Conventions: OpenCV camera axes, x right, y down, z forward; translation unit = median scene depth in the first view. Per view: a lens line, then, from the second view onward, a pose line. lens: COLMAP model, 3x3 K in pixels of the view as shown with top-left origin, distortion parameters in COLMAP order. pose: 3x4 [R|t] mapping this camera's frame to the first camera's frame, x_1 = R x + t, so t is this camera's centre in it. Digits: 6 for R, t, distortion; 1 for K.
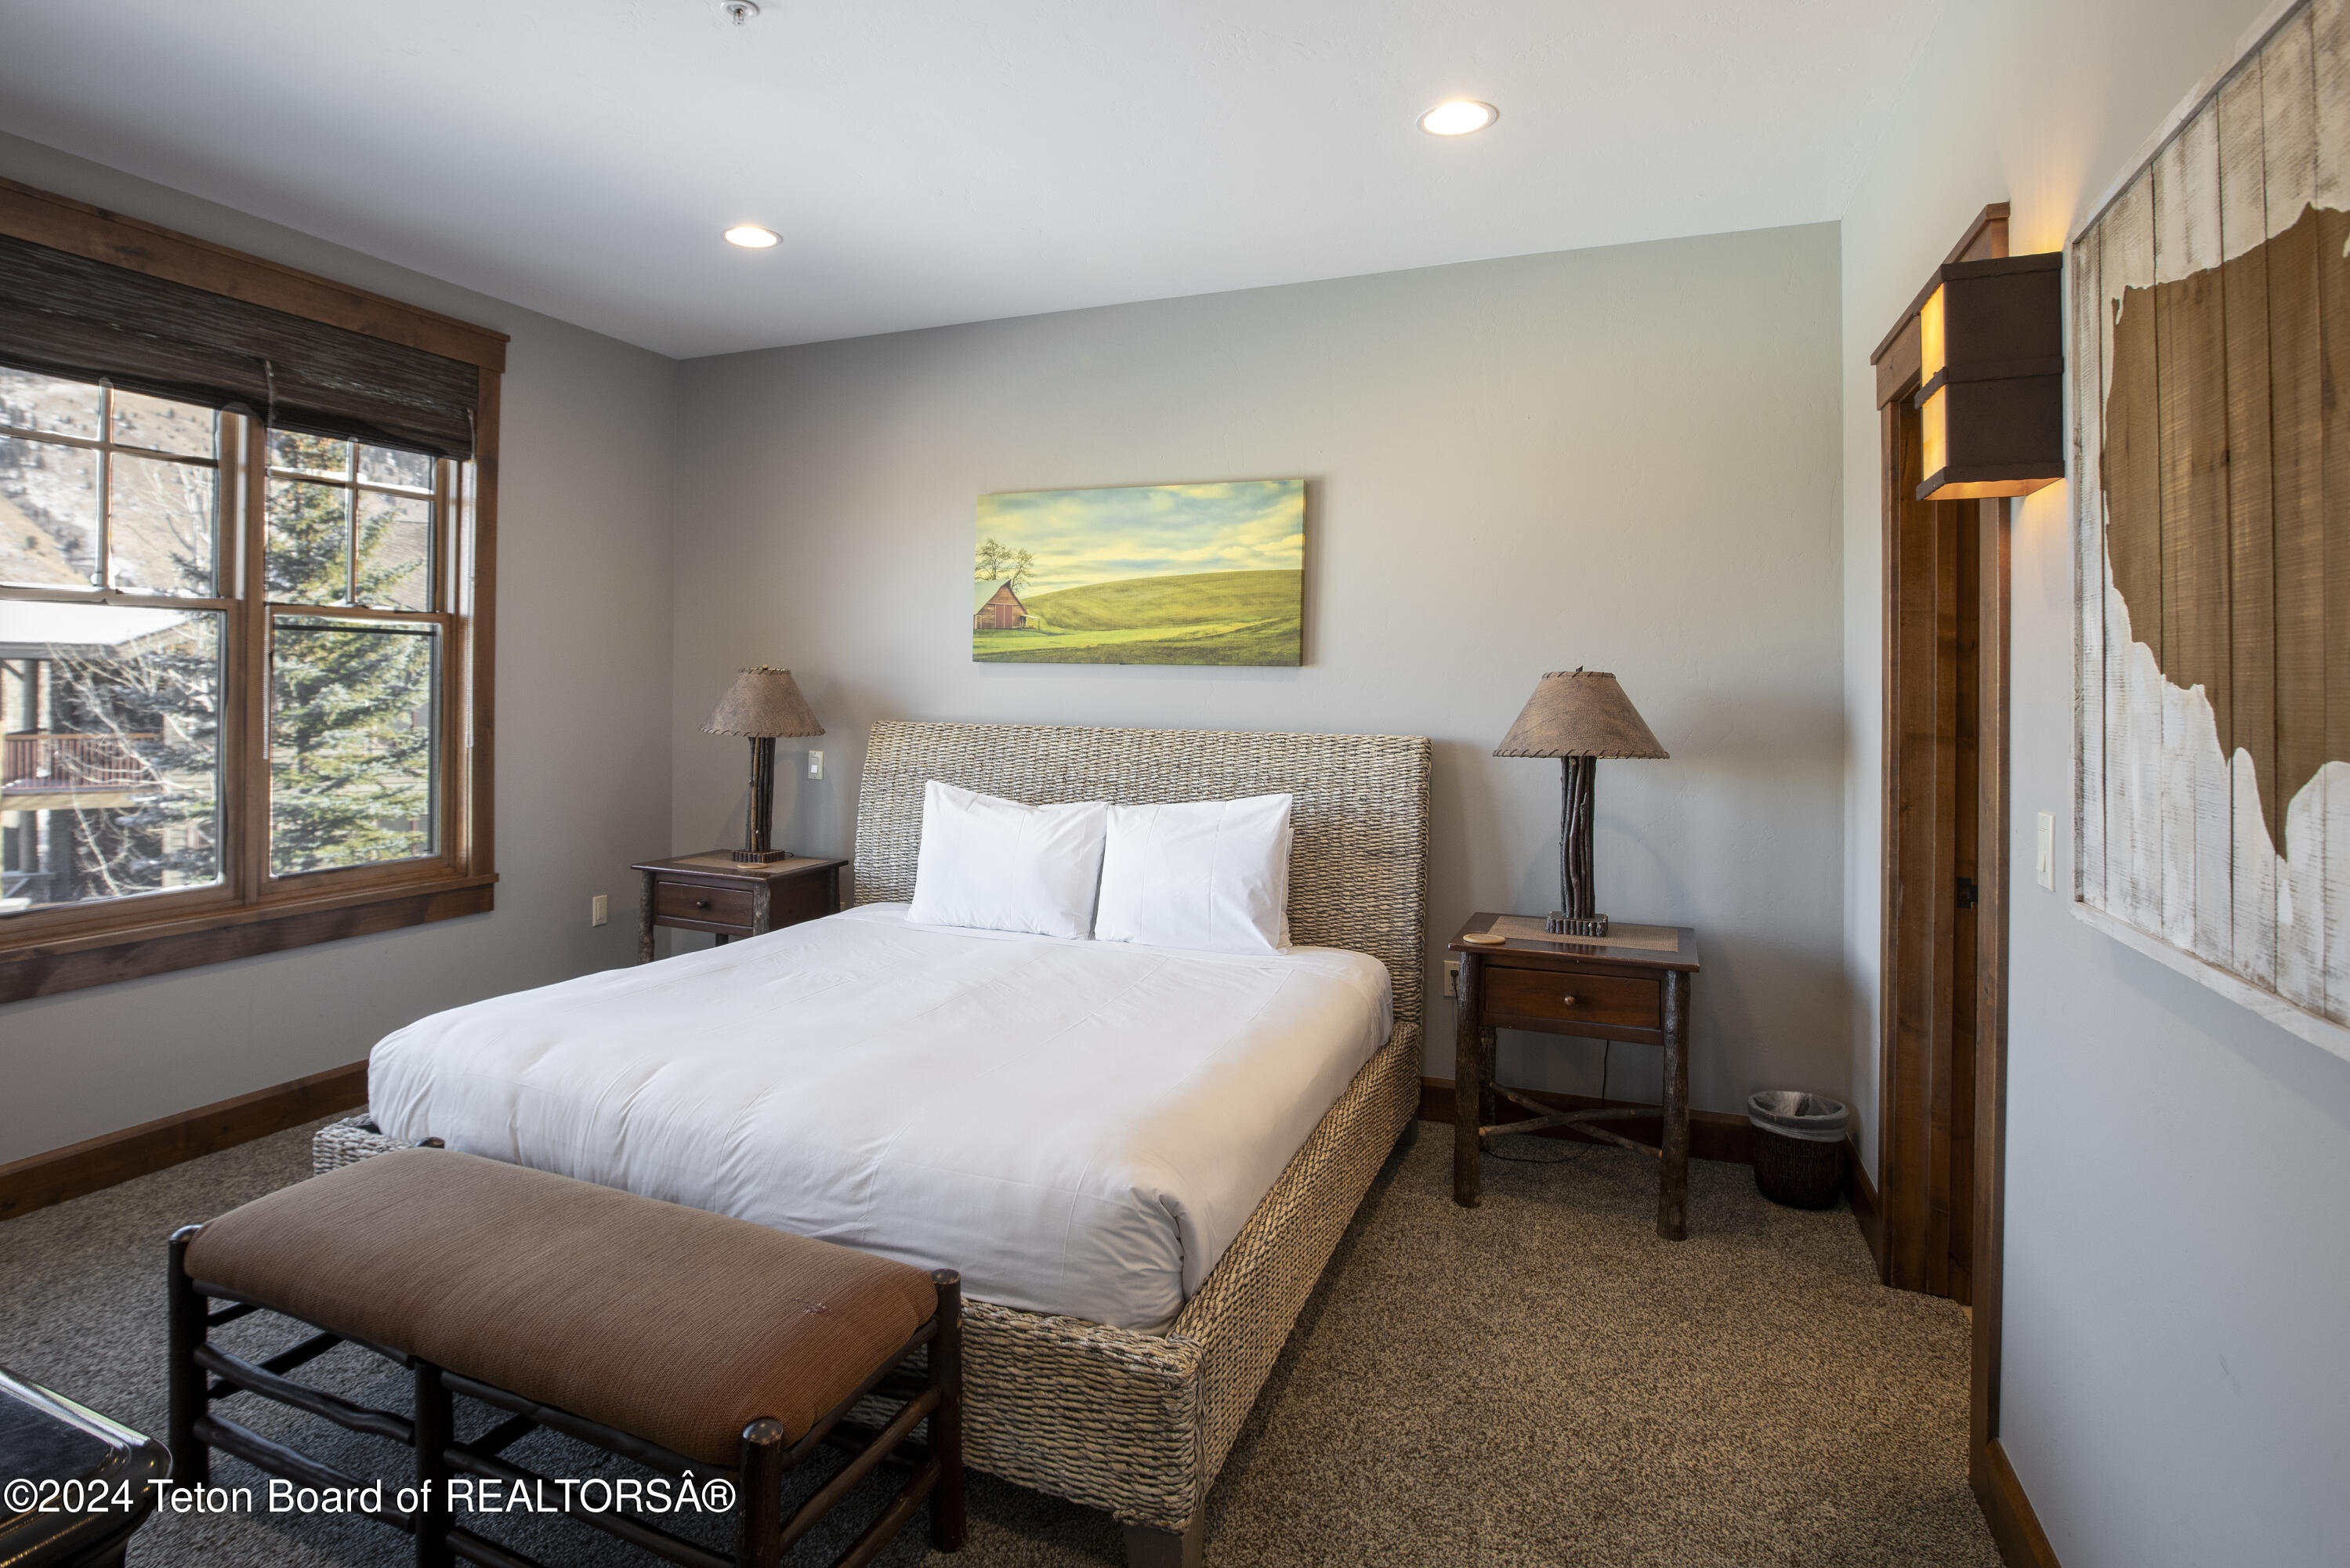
lens RADIAL K [[1204.4, 0, 1168.2], [0, 1204.4, 692.0], [0, 0, 1]] dist [-0.046901, 0.001070]
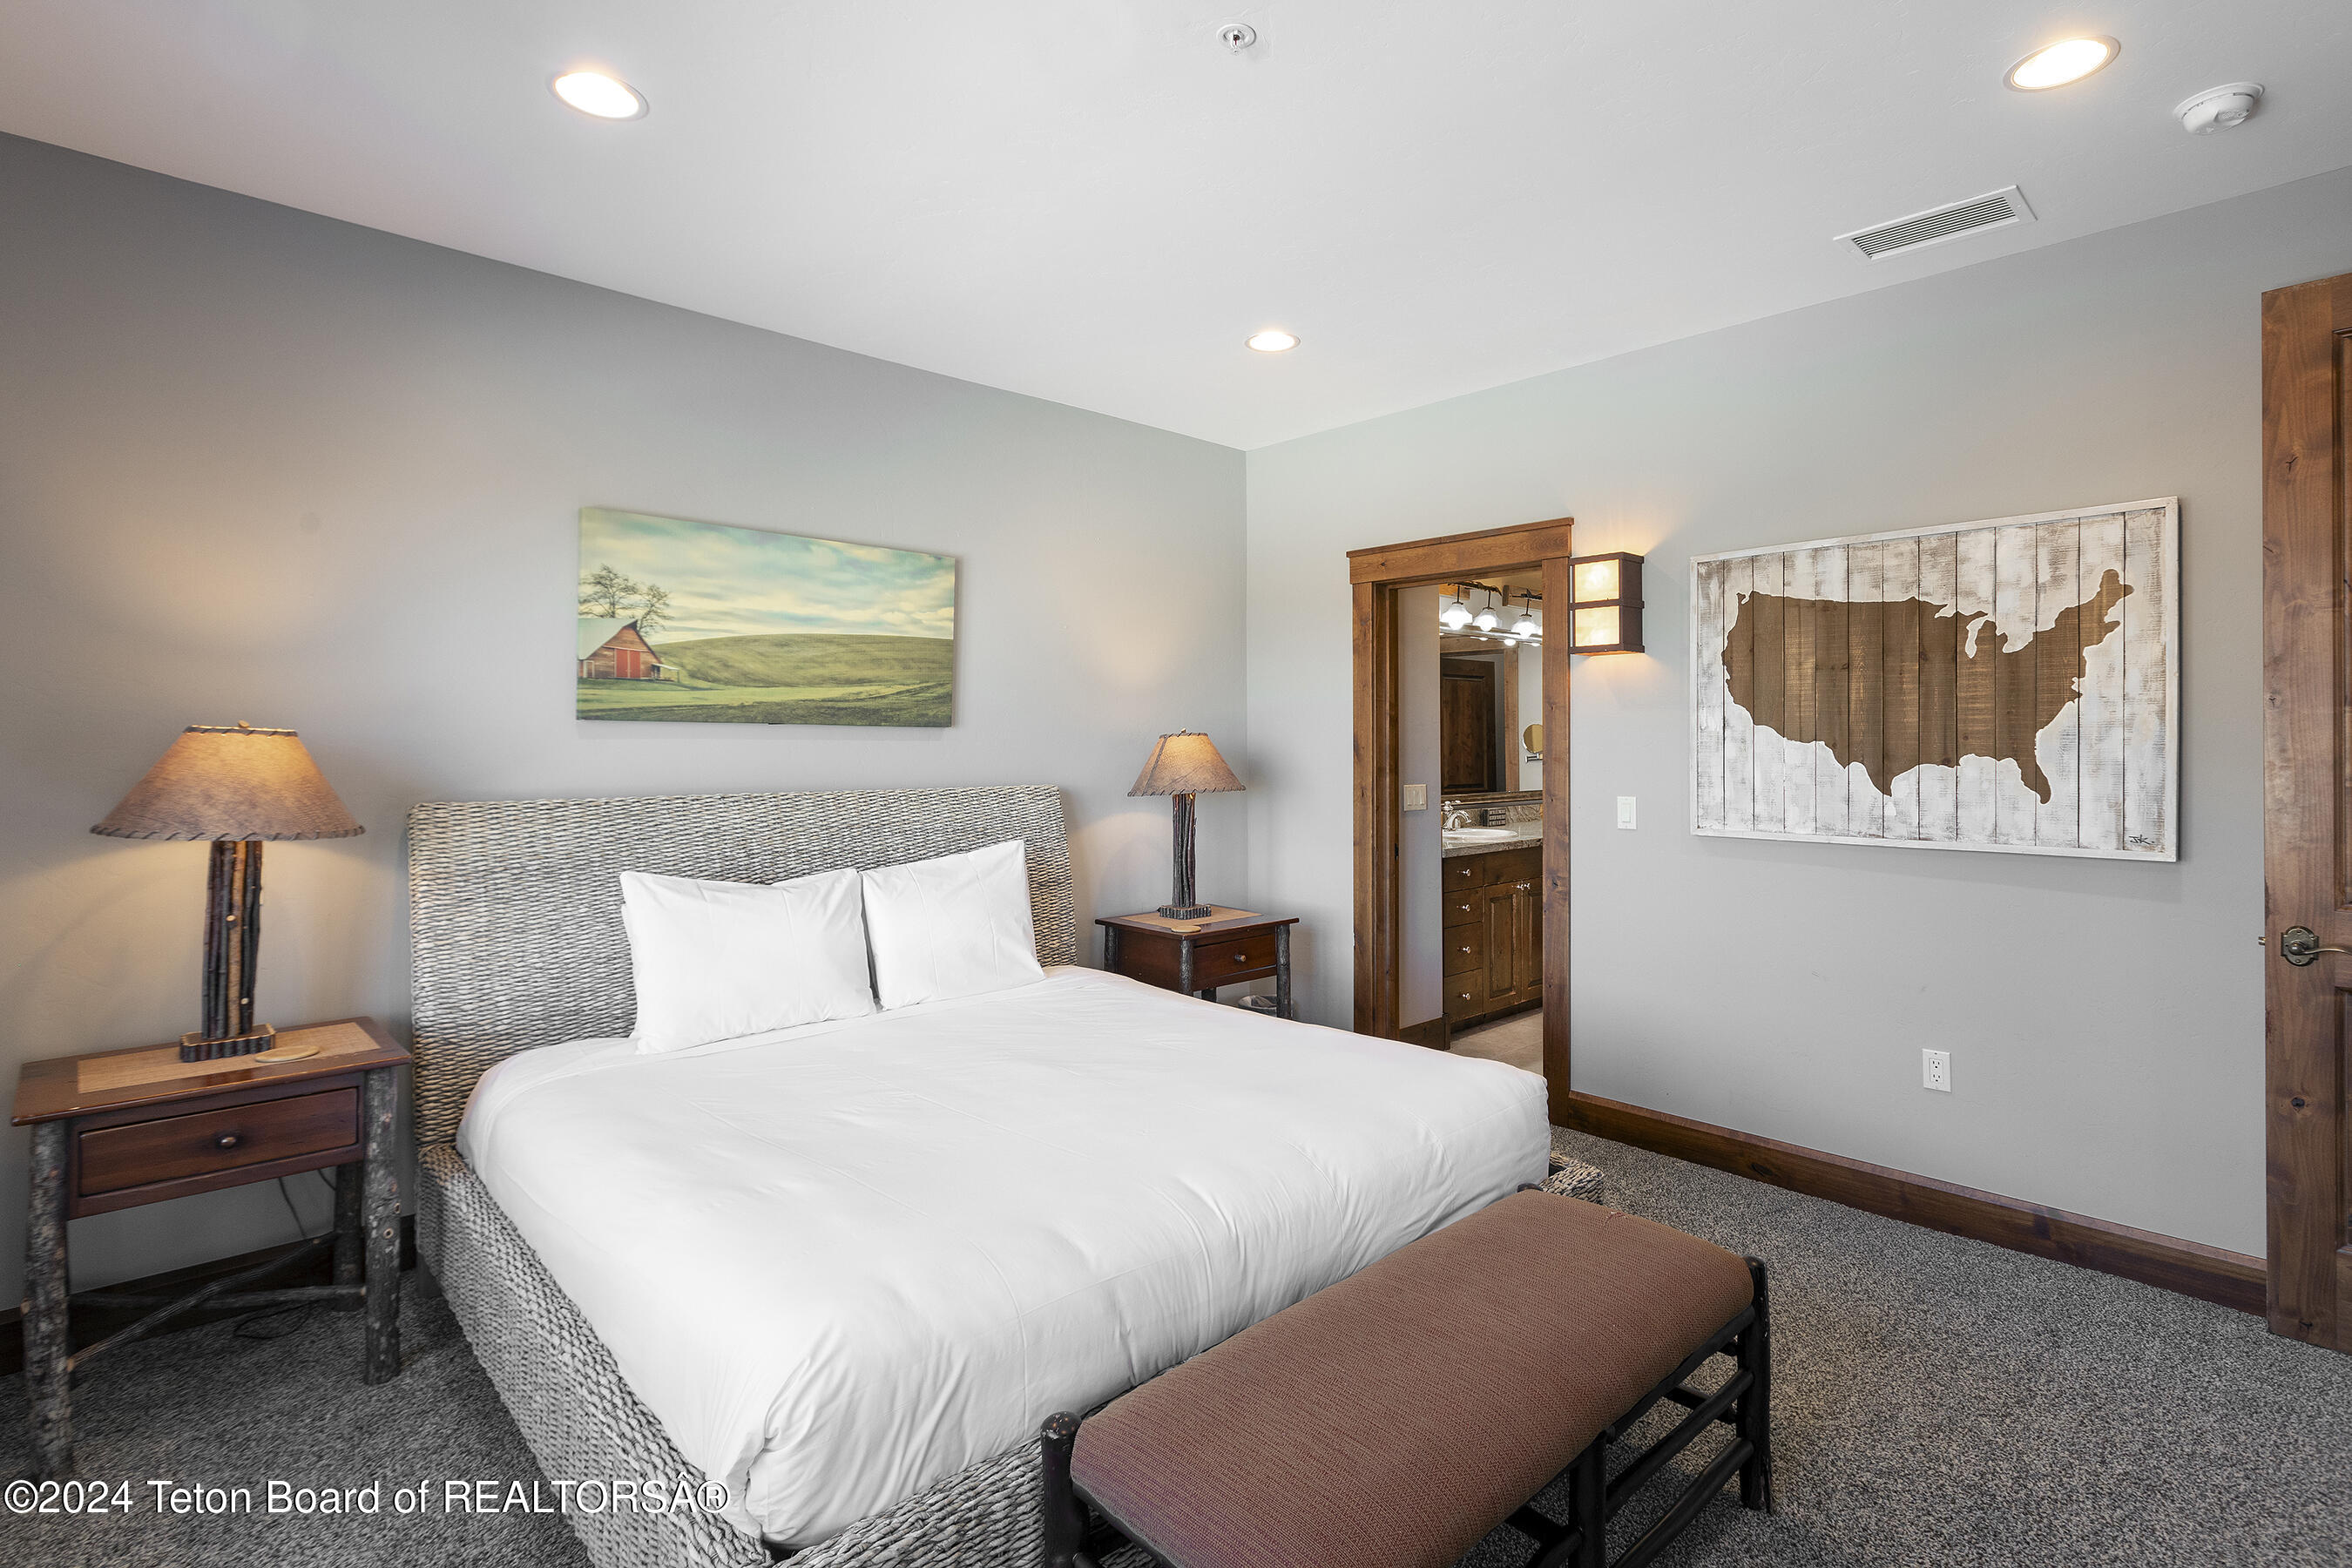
lens RADIAL K [[1062.0, 0, 1172.5], [0, 1062.0, 740.0], [0, 0, 1]] dist [-0.003222, 0.000198]
pose [[0.445814, -0.009050, 0.895080, -0.657253], [0.010570, 0.999932, 0.004845, -0.011968], [-0.895063, 0.007301, 0.445880, 0.375865]]
